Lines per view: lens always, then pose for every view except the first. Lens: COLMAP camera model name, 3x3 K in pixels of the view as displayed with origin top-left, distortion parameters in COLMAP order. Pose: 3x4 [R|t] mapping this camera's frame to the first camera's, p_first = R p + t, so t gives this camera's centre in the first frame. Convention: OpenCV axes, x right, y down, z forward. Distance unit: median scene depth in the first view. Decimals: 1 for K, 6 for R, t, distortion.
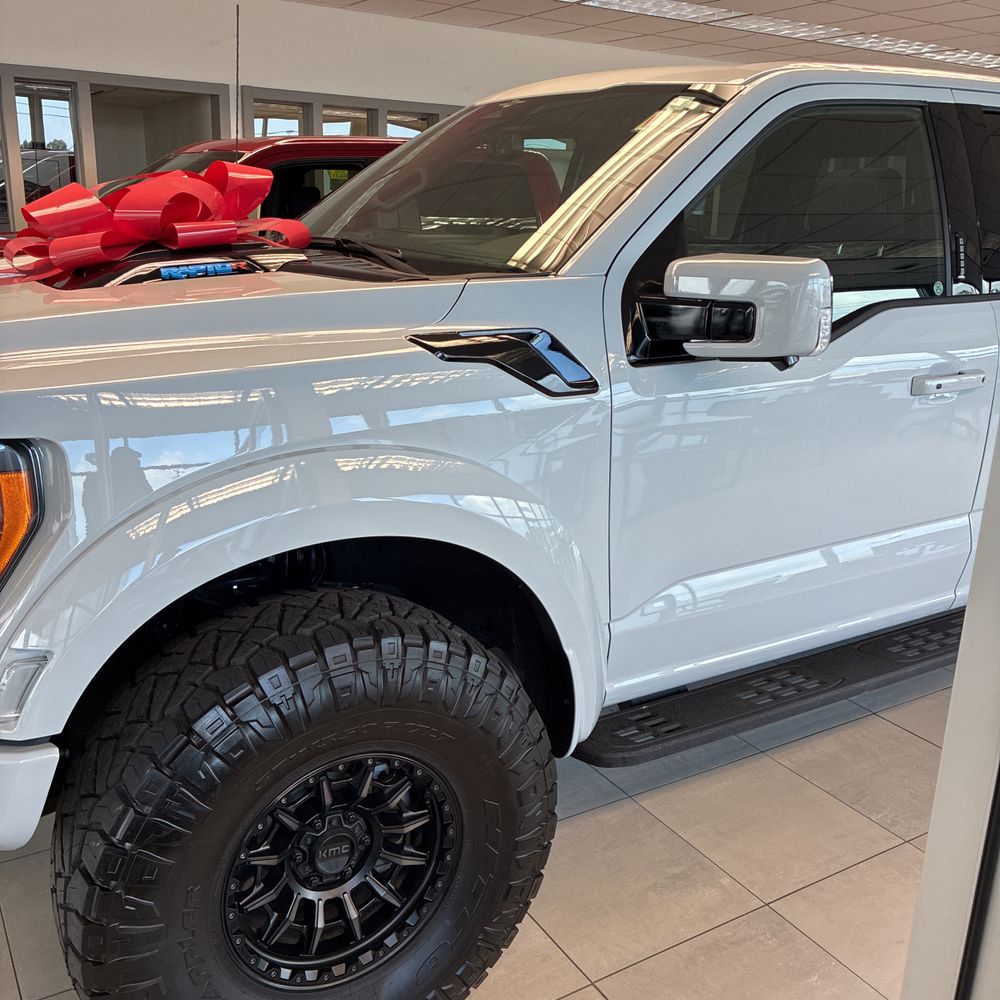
lens RADIAL K [[1010.5, 0, 528.3], [0, 1010.5, 496.0], [0, 0, 1]] dist [0.043135, -0.051504]
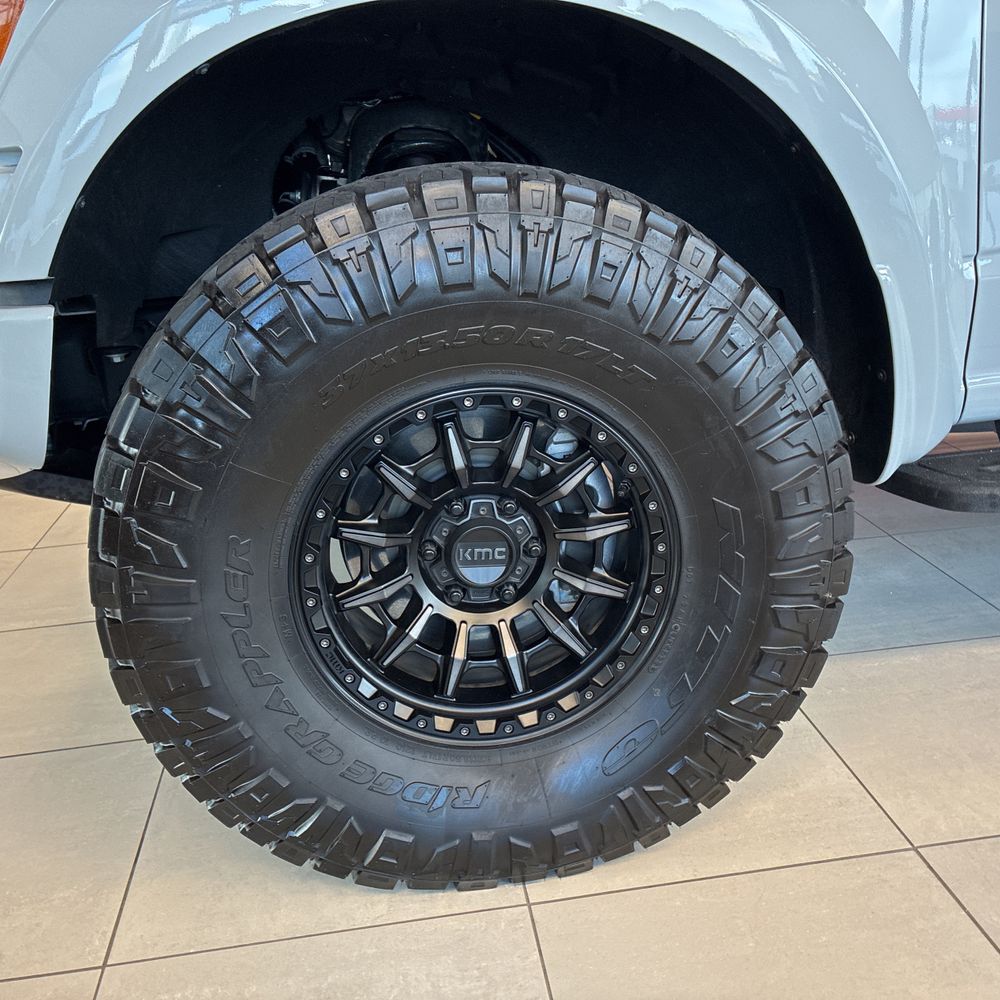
lens RADIAL K [[1028.3, 0, 500.0], [0, 1028.3, 500.0], [0, 0, 1]] dist [0.018269, -0.030877]
pose [[0.904259, 0.047335, -0.424353, 0.105854], [-0.020271, 0.997475, 0.068070, 0.266209], [0.426504, -0.052951, 0.902935, 0.389729]]
